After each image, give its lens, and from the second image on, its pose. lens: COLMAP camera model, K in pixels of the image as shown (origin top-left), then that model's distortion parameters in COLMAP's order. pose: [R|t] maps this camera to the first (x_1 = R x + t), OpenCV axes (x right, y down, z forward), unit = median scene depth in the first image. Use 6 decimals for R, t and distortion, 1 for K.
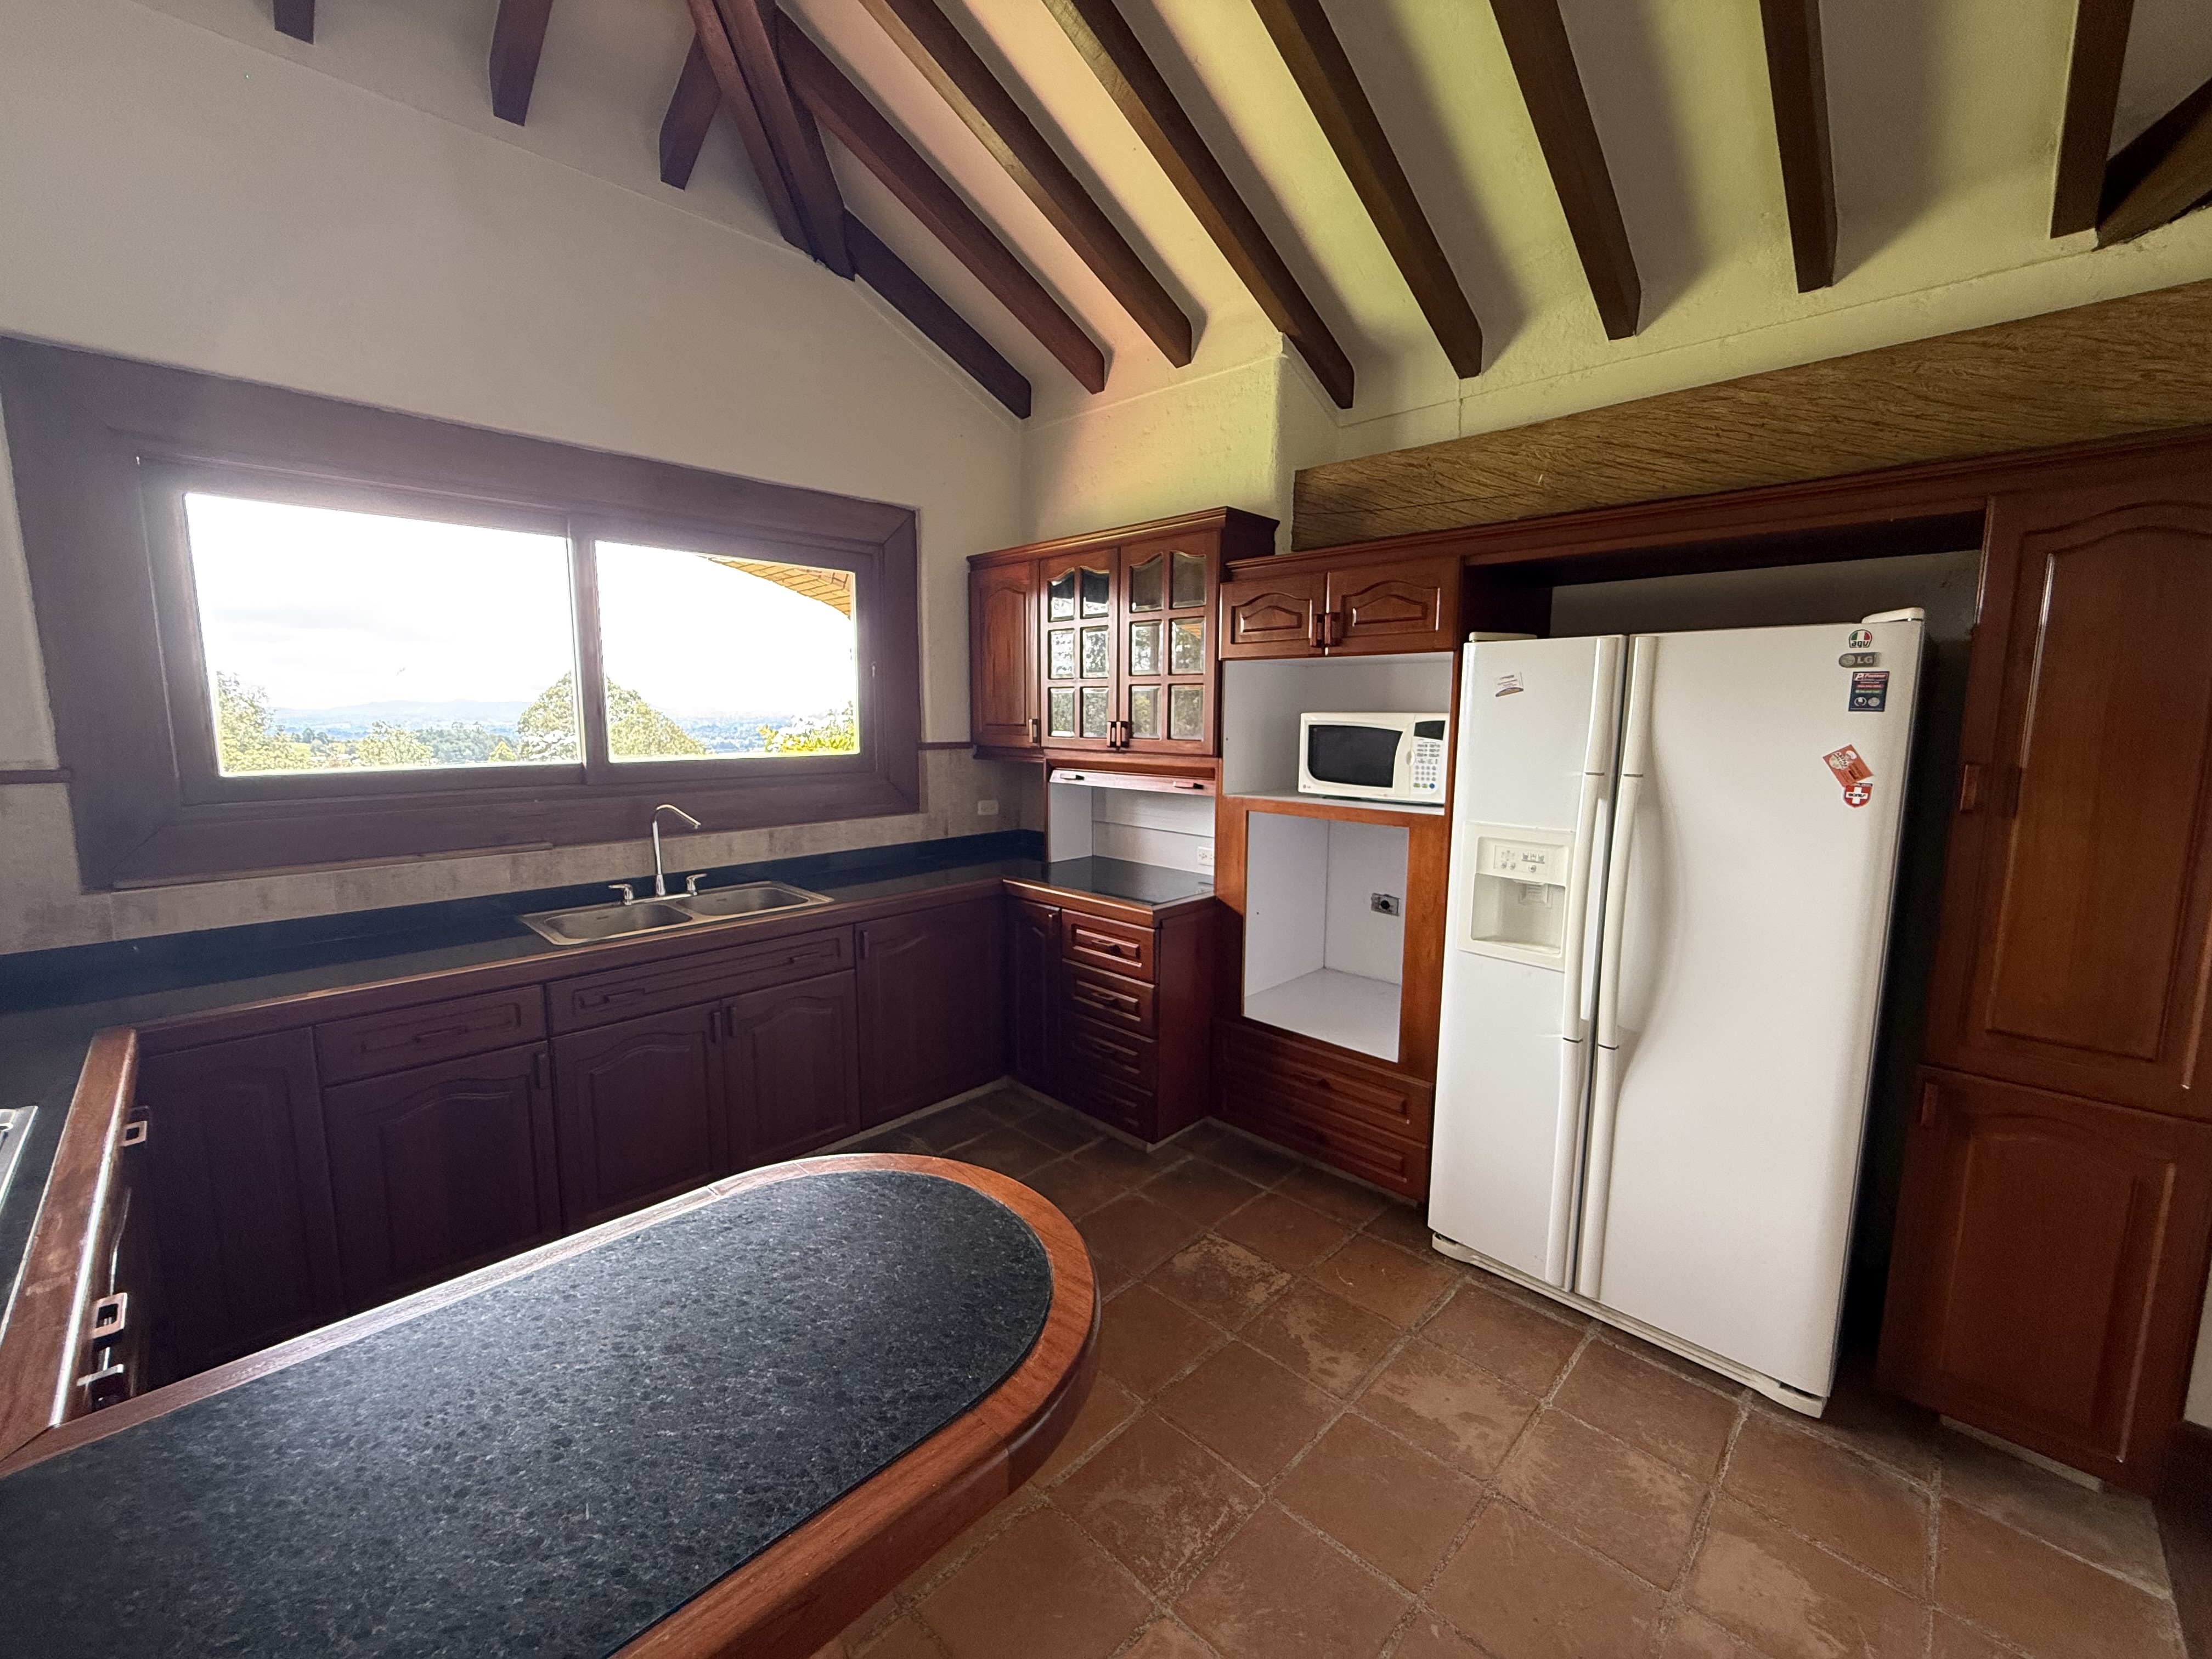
lens RADIAL K [[882.7, 0, 1106.0], [0, 882.7, 829.5], [0, 0, 1]] dist [-0.000658, -0.000285]
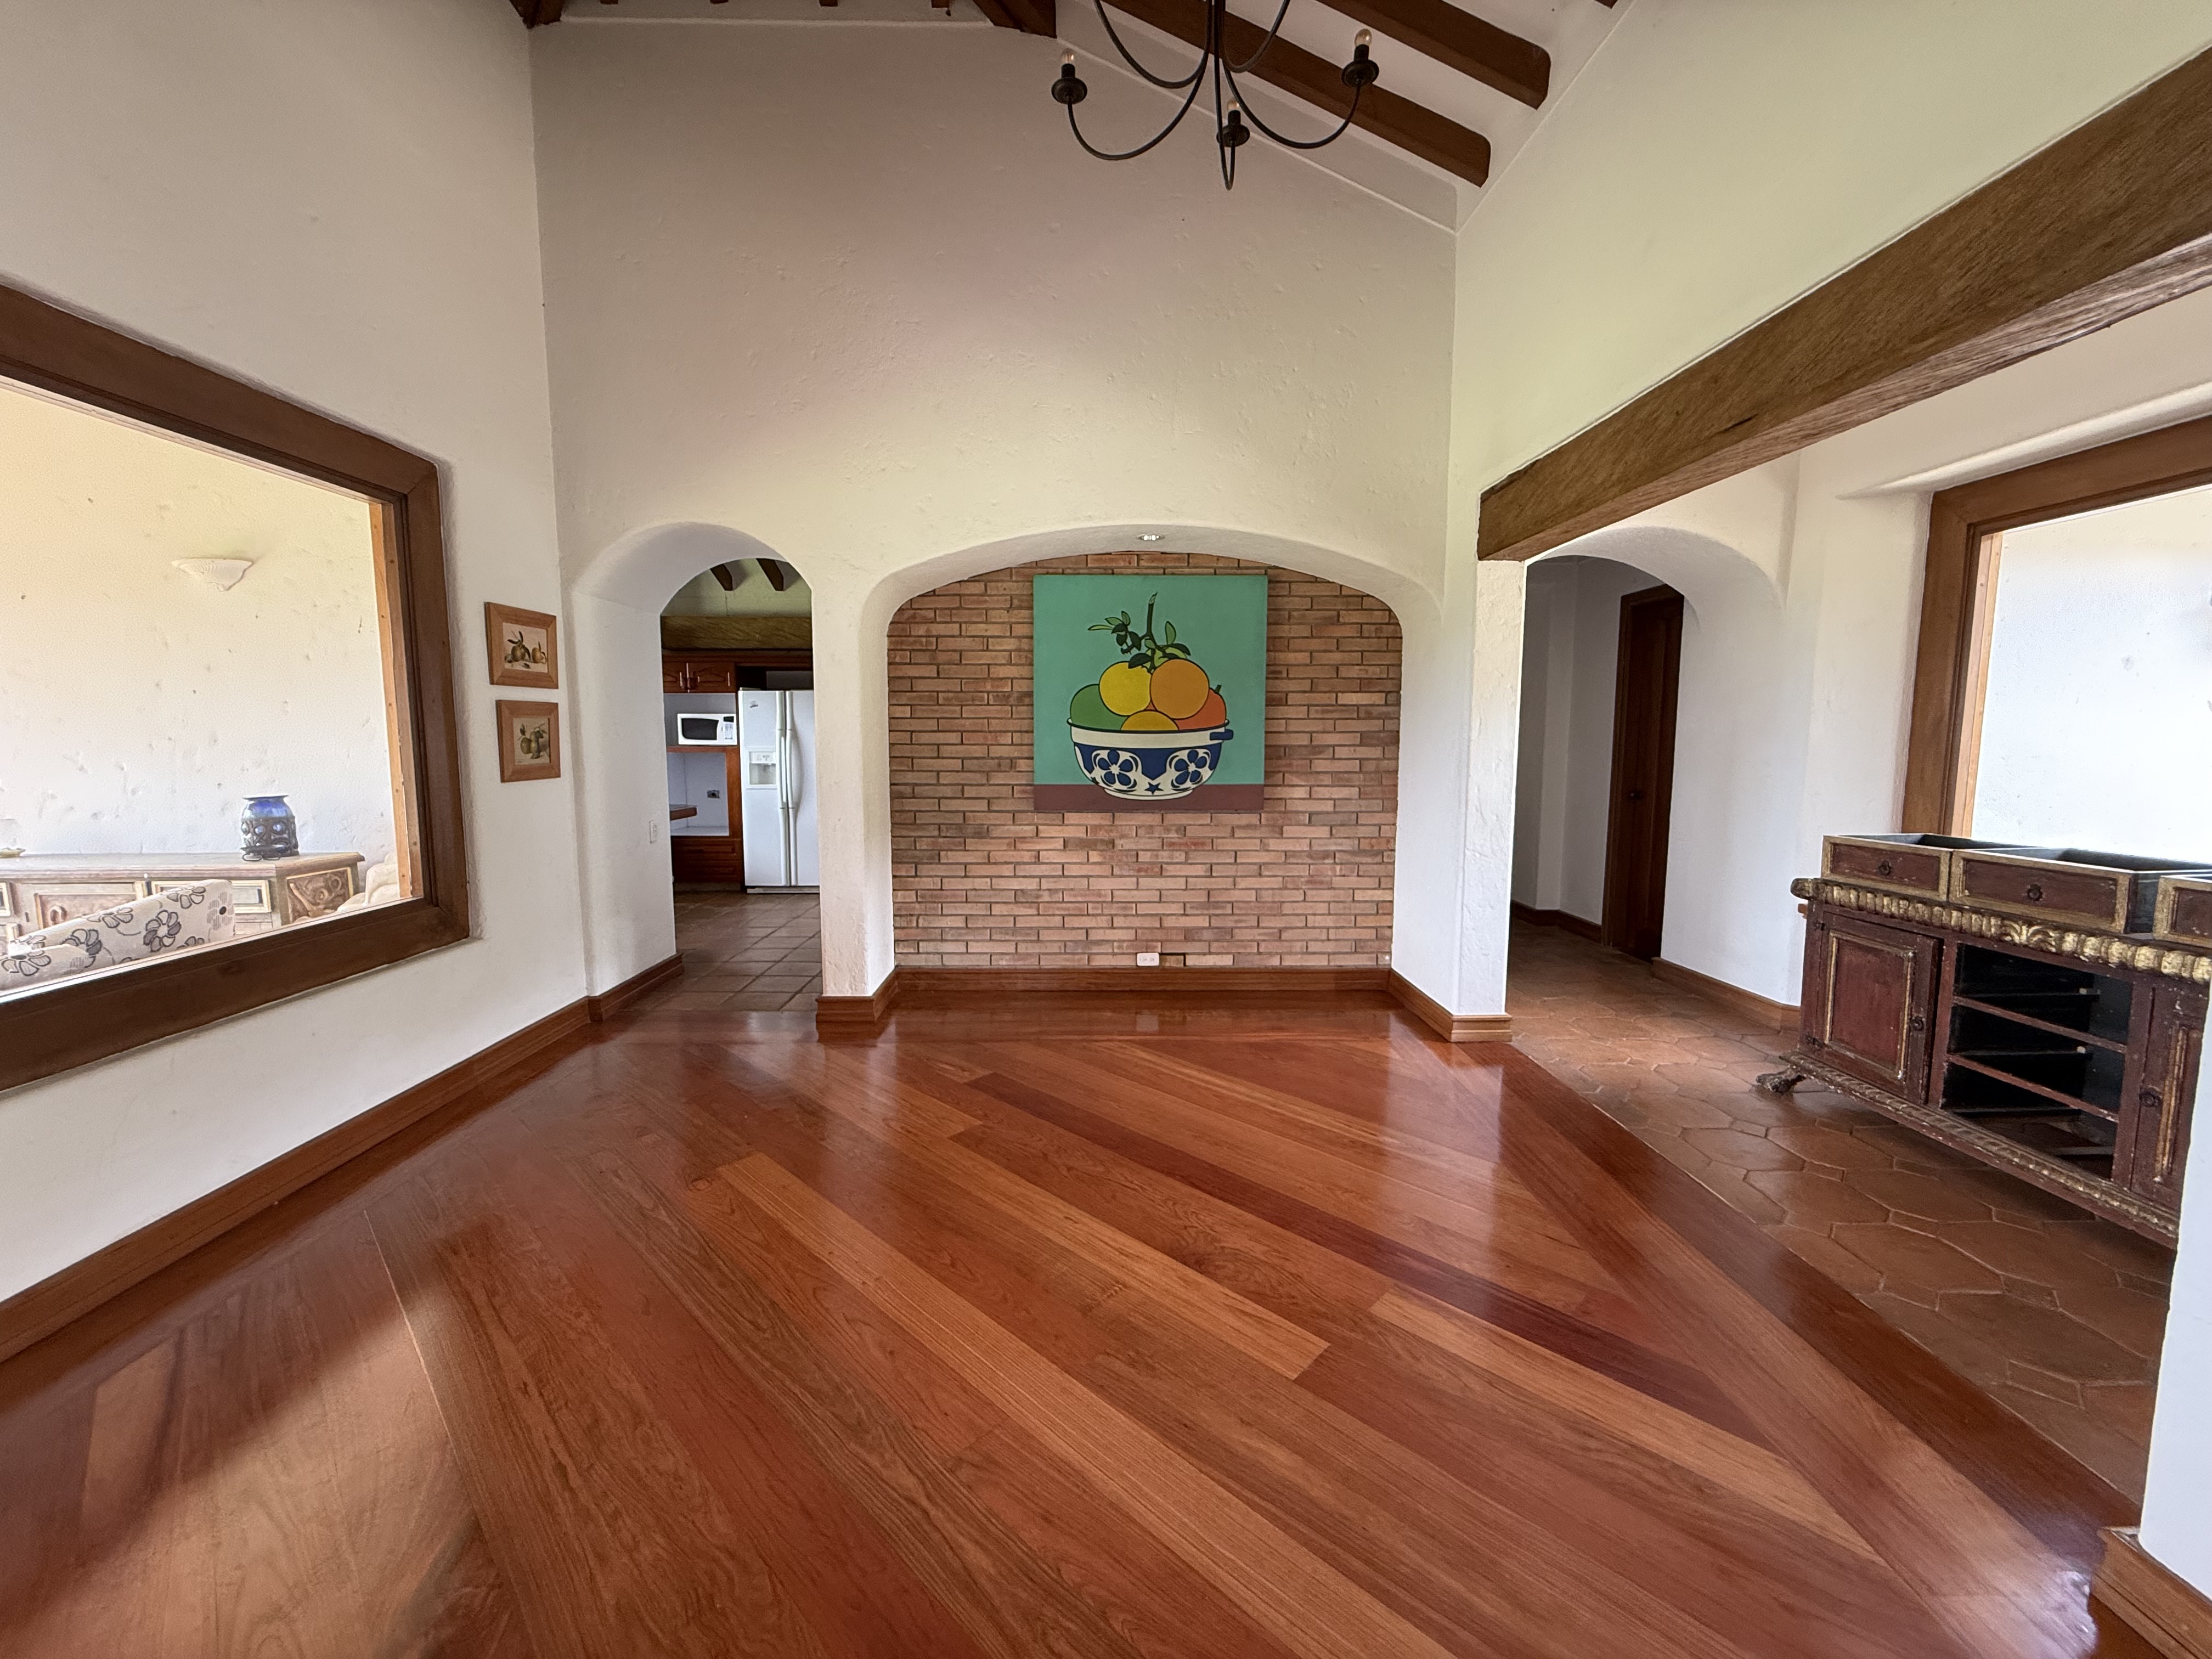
lens RADIAL K [[882.7, 0, 1106.0], [0, 882.7, 829.5], [0, 0, 1]] dist [-0.000658, -0.000285]
pose [[0.700426, -0.076232, 0.709642, -0.882361], [0.099069, 0.995039, 0.009107, 0.356254], [-0.706816, 0.063925, 0.704504, -1.969379]]
